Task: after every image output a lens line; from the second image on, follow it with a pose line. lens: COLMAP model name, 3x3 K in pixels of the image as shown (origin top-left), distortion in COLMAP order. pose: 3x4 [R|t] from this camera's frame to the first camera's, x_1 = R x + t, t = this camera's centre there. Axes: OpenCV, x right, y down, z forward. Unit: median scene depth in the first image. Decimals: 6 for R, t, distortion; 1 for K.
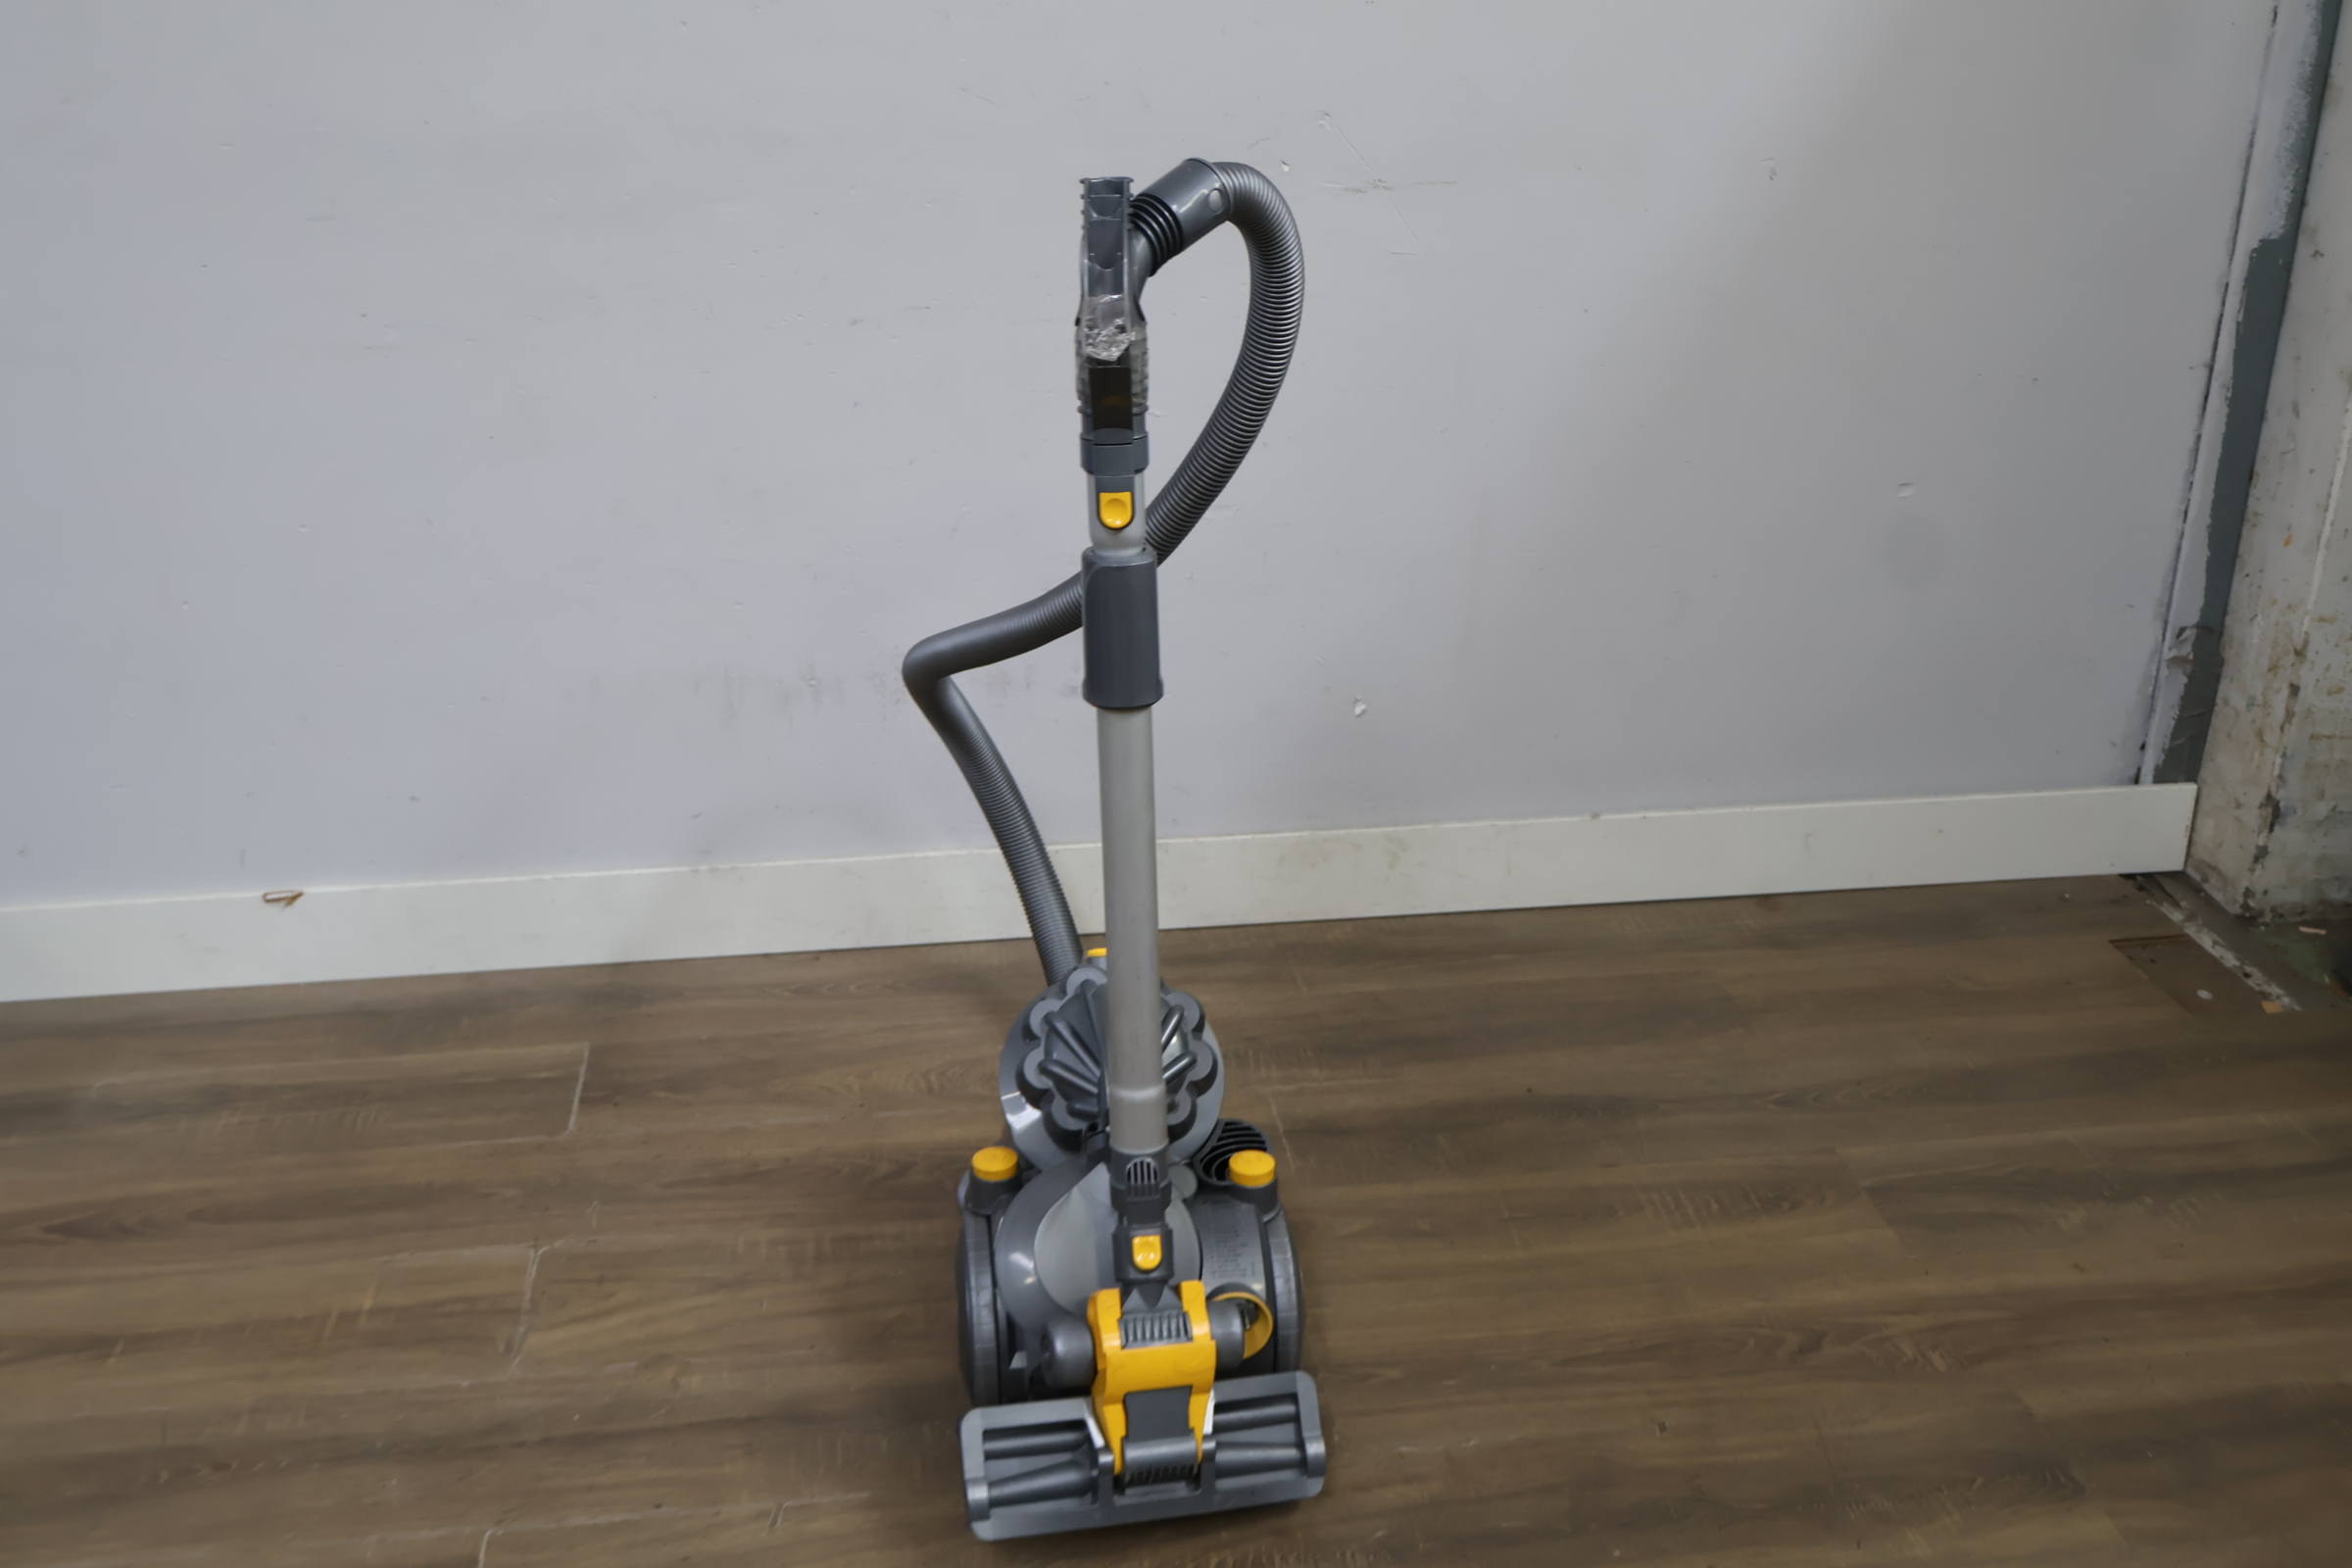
lens RADIAL K [[2168.7, 0, 1181.7], [0, 2168.7, 796.6], [0, 0, 1]] dist [-0.033346, -0.005001]
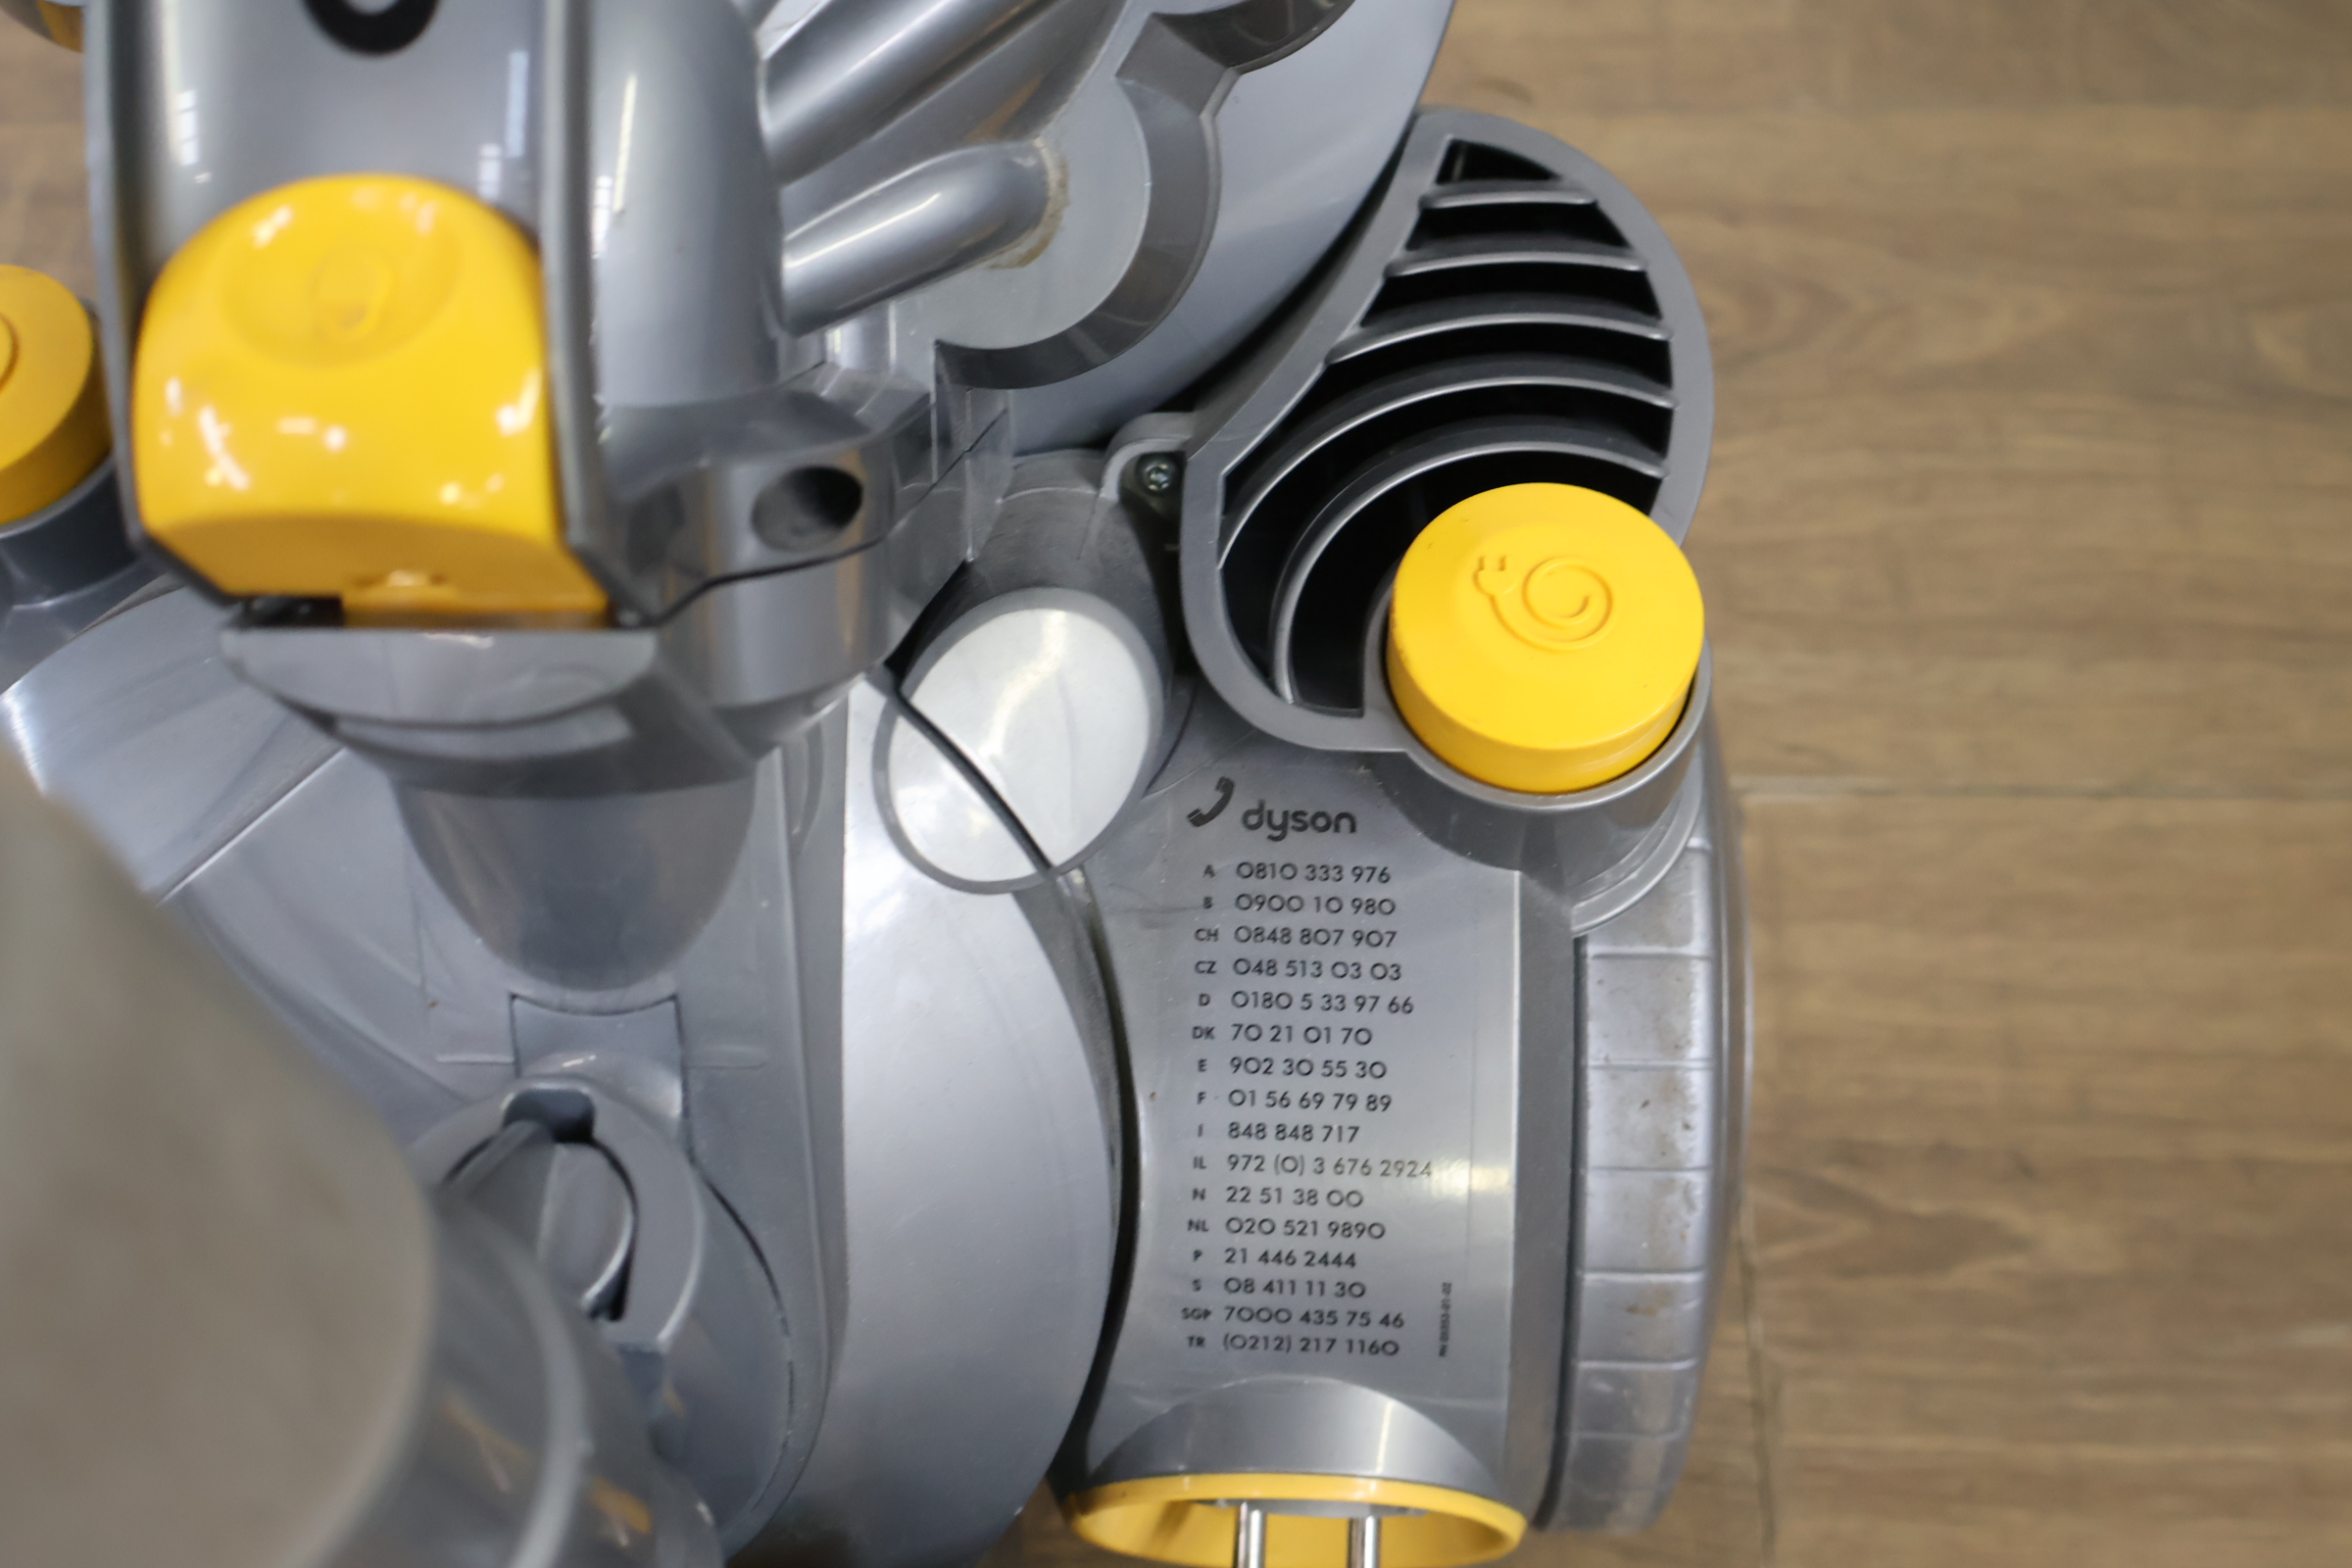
lens RADIAL K [[2169.2, 0, 1176.0], [0, 2169.2, 784.0], [0, 0, 1]] dist [-0.044346, 0.013131]
pose [[0.985981, 0.120170, -0.115760, 0.019450], [-0.008866, 0.730524, 0.682829, 0.060628], [0.166621, -0.672230, 0.721349, 0.680359]]
